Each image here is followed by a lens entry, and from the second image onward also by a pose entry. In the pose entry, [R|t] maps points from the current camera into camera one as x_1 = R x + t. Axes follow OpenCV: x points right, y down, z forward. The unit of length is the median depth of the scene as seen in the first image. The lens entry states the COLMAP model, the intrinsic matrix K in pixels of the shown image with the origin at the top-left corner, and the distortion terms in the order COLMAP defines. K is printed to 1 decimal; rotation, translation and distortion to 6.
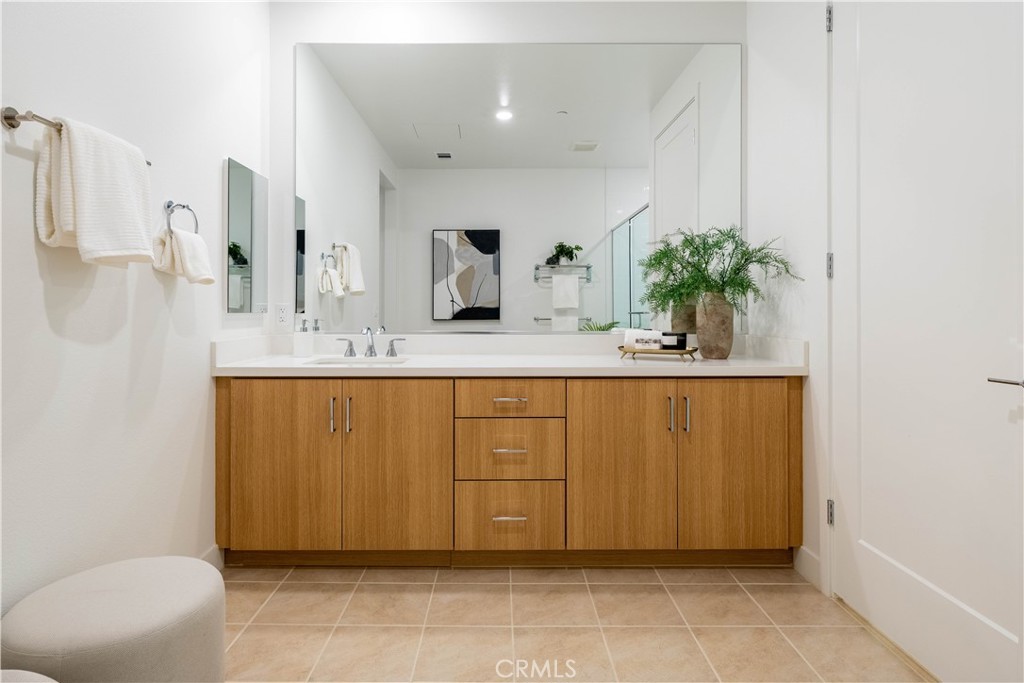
lens RADIAL K [[557.9, 0, 523.0], [0, 557.9, 313.2], [0, 0, 1]] dist [0.001483, 0.001872]
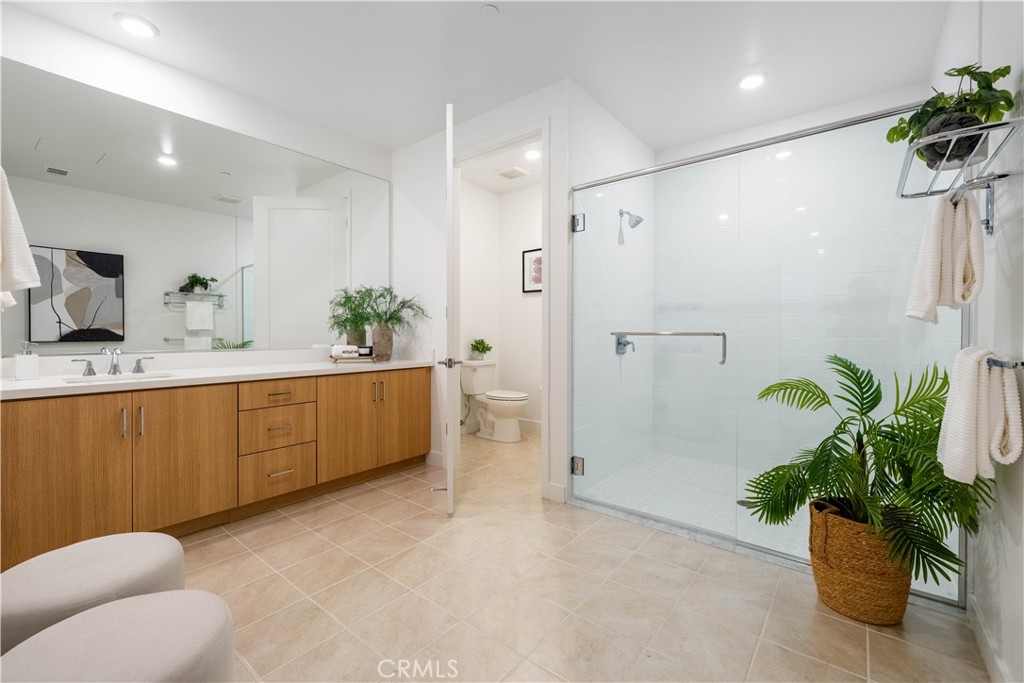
lens RADIAL K [[441.3, 0, 507.6], [0, 441.3, 342.5], [0, 0, 1]] dist [0.004957, -0.000189]
pose [[0.629697, -0.017263, 0.776649, -0.549817], [0.000478, 0.999761, 0.021835, -0.006940], [-0.776840, -0.013378, 0.629555, -0.207350]]
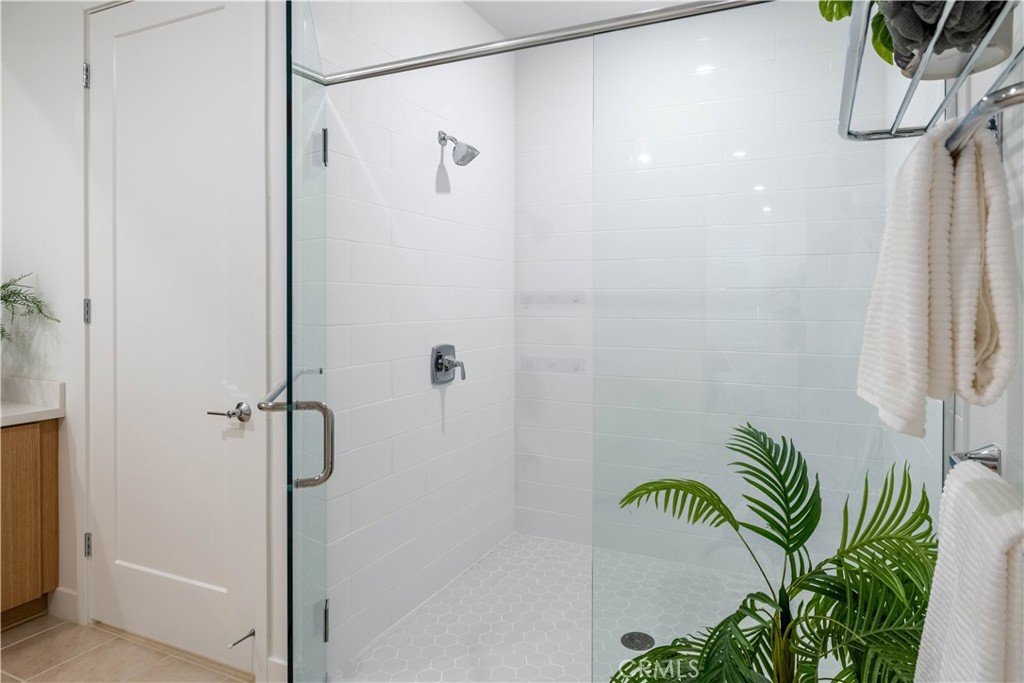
lens RADIAL K [[591.7, 0, 547.1], [0, 591.7, 305.2], [0, 0, 1]] dist [-0.006550, 0.003233]
pose [[0.421896, -0.004068, 0.906635, -0.084059], [-0.005664, 0.999959, 0.007123, -0.099952], [-0.906626, -0.008140, 0.421856, -0.231748]]
